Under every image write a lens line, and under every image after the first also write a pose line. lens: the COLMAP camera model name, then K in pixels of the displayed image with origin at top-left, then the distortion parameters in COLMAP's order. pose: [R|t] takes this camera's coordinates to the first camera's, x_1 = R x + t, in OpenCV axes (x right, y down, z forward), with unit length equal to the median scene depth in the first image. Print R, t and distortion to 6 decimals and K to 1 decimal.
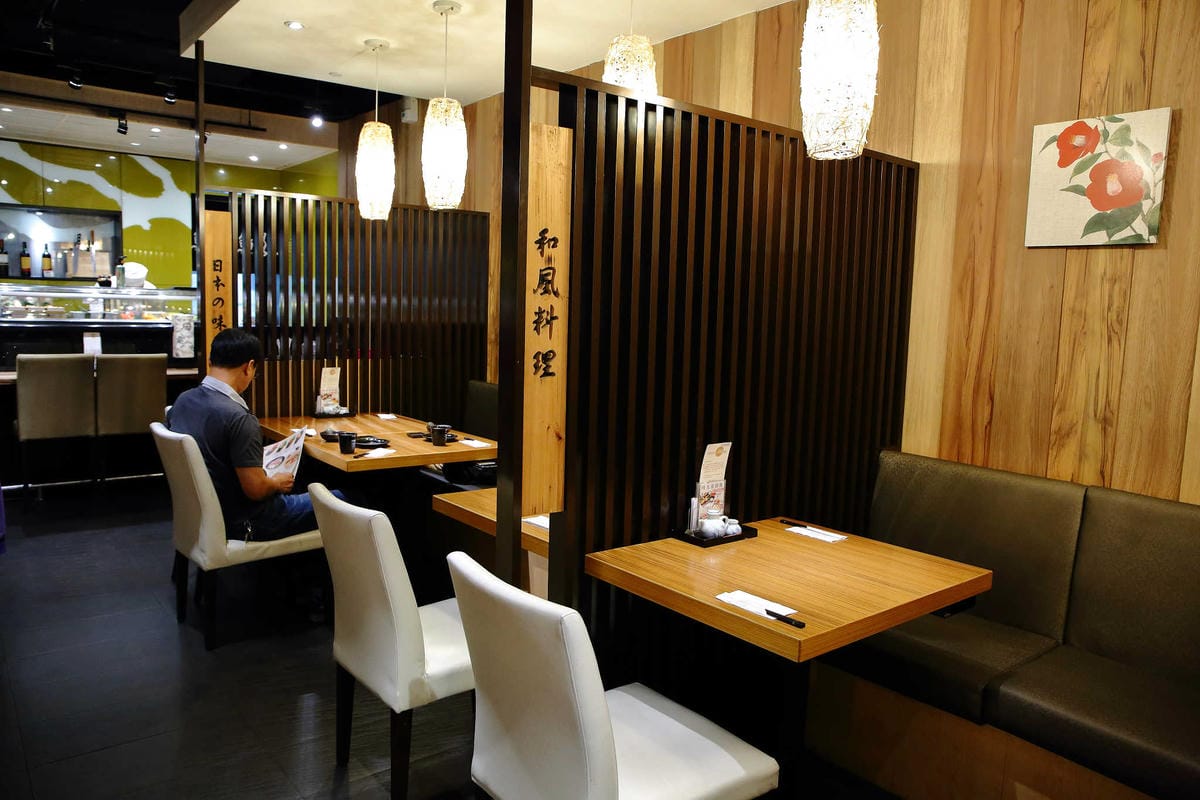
lens RADIAL K [[857.7, 0, 600.0], [0, 857.7, 400.0], [0, 0, 1]] dist [-0.002227, -0.001105]
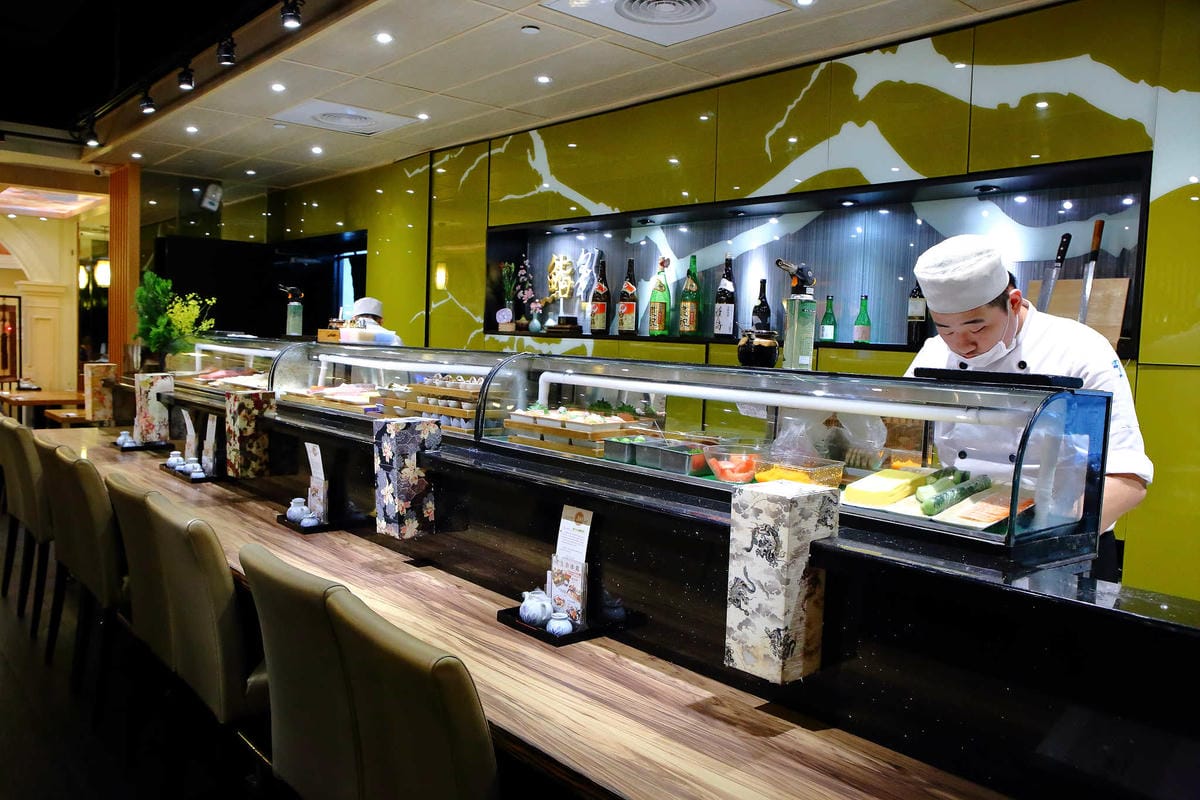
lens RADIAL K [[916.6, 0, 600.0], [0, 916.6, 400.0], [0, 0, 1]] dist [0.002327, 0.001568]
pose [[0.034521, 0.045173, -0.998383, -0.204175], [-0.145013, 0.988632, 0.039718, -0.107941], [0.988827, 0.143407, 0.040679, 0.798542]]
